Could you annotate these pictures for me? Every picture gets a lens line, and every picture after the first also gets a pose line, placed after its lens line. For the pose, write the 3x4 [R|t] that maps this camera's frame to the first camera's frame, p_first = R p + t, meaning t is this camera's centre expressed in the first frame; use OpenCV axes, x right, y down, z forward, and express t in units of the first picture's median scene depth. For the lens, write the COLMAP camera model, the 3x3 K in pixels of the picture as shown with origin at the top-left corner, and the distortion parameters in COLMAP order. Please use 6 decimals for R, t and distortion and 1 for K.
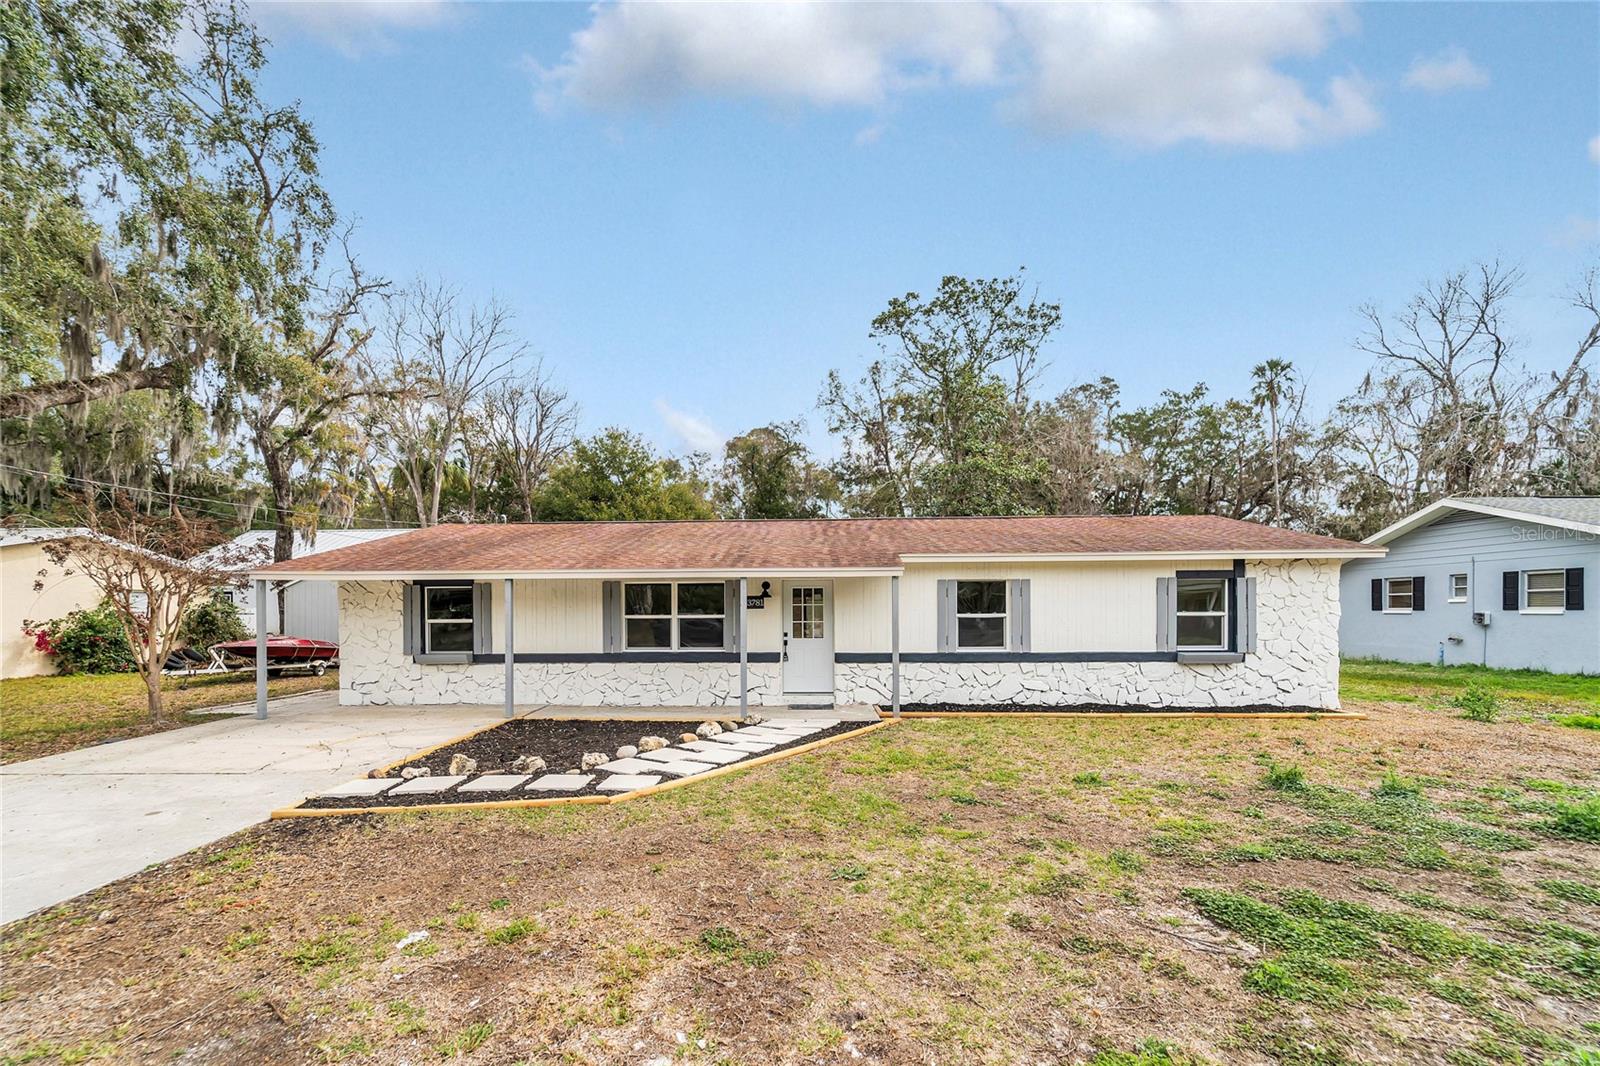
lens RADIAL K [[664.2, 0, 799.1], [0, 664.2, 619.5], [0, 0, 1]] dist [0.001435, -0.000124]
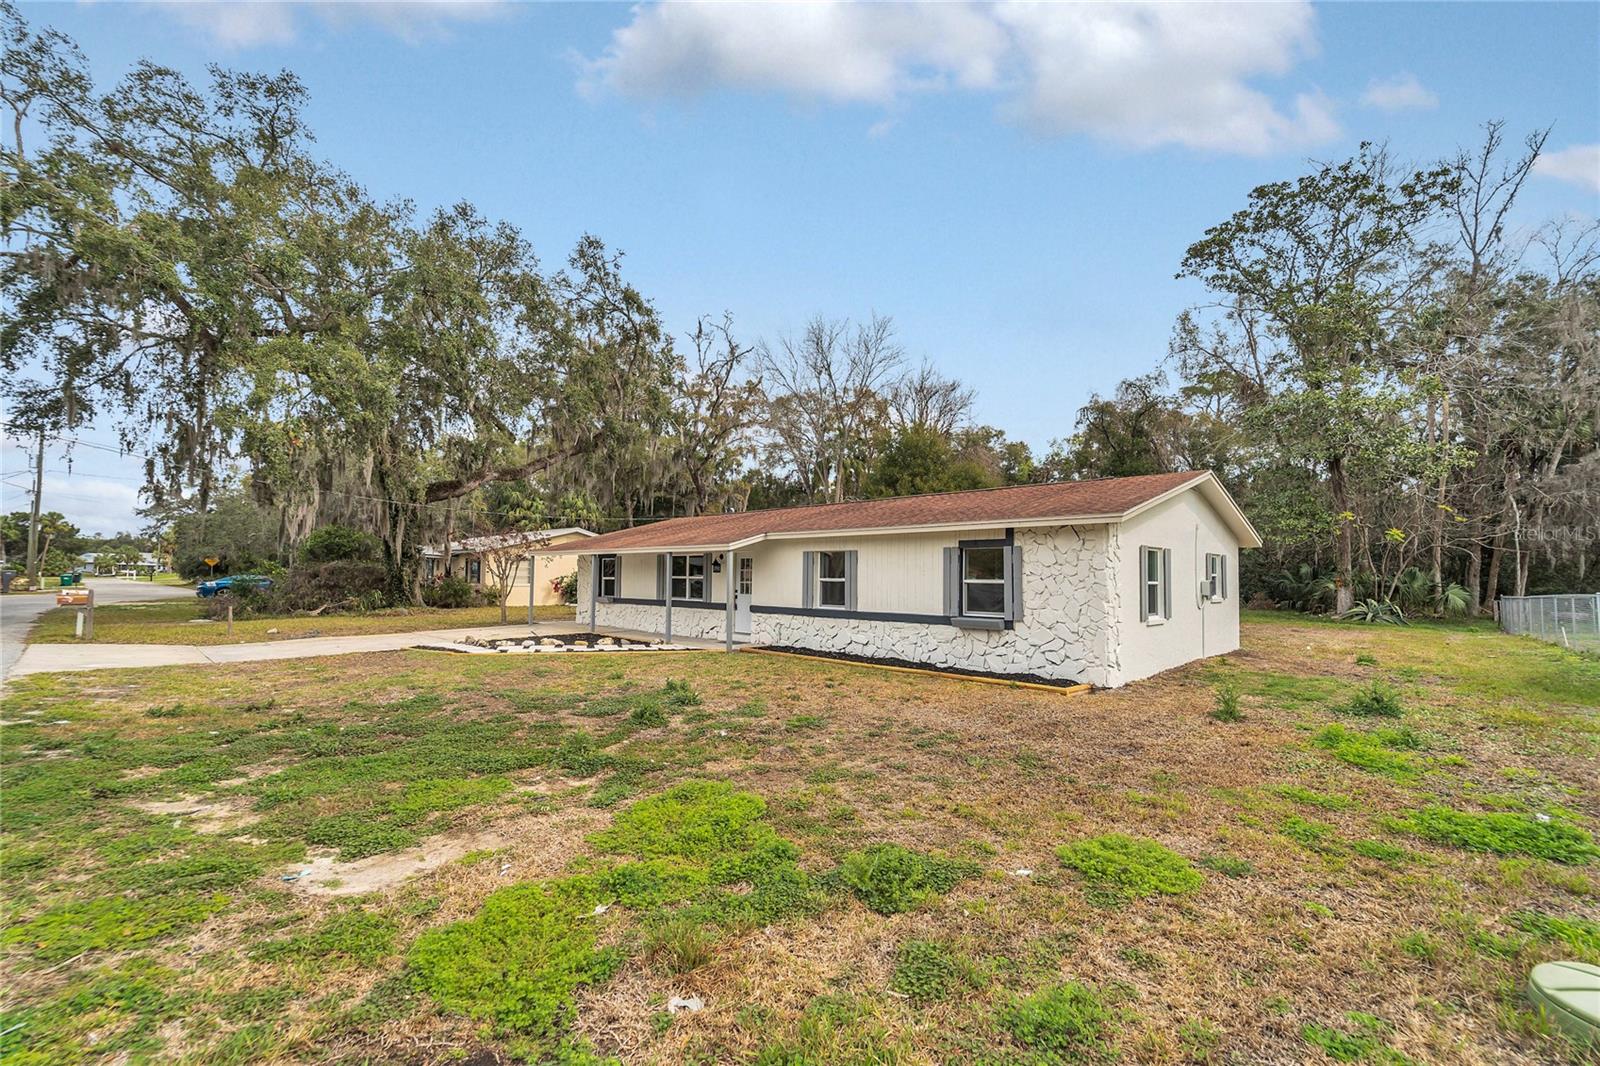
lens RADIAL K [[655.5, 0, 803.5], [0, 655.5, 556.4], [0, 0, 1]] dist [0.000677, -0.000438]
pose [[0.760255, -0.006769, -0.649590, 0.995356], [-0.023892, 0.998978, -0.038372, -0.001321], [0.649185, 0.044693, 0.759316, 0.030843]]
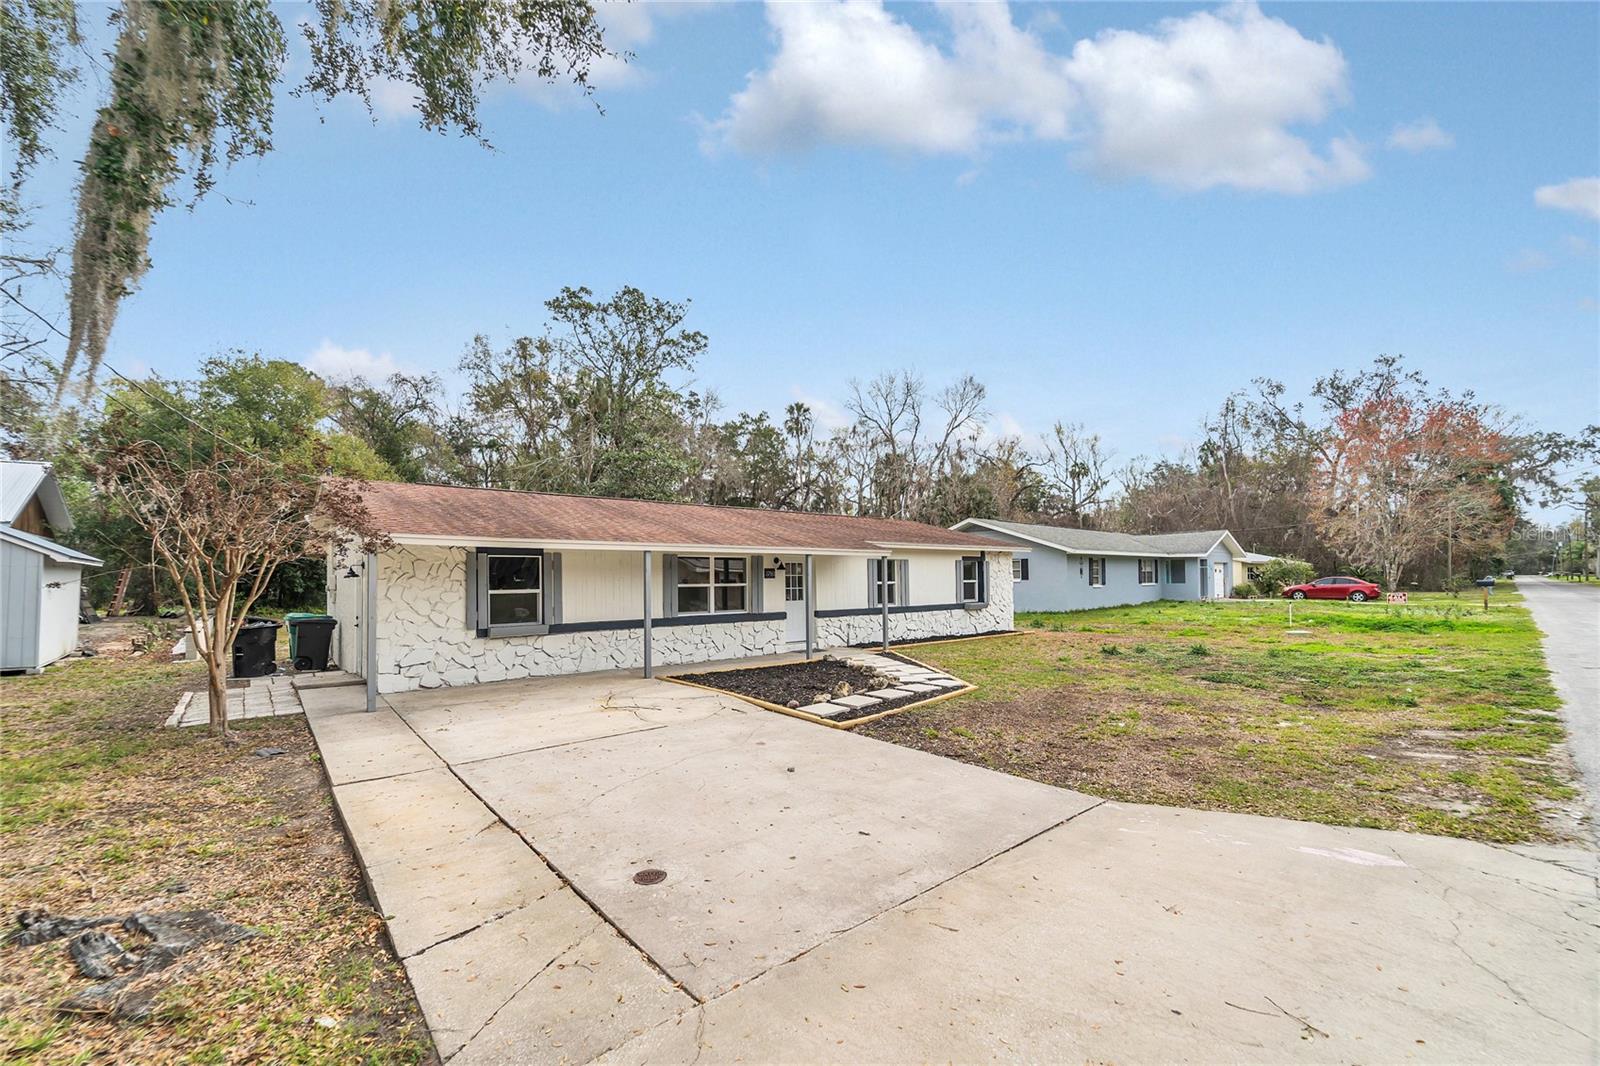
lens RADIAL K [[664.7, 0, 750.9], [0, 664.7, 579.2], [0, 0, 1]] dist [0.000450, -0.000084]
pose [[0.750016, -0.000777, 0.661419, -0.929520], [0.014545, 0.999777, -0.015319, 0.004420], [-0.661260, 0.021110, 0.749860, 0.060831]]
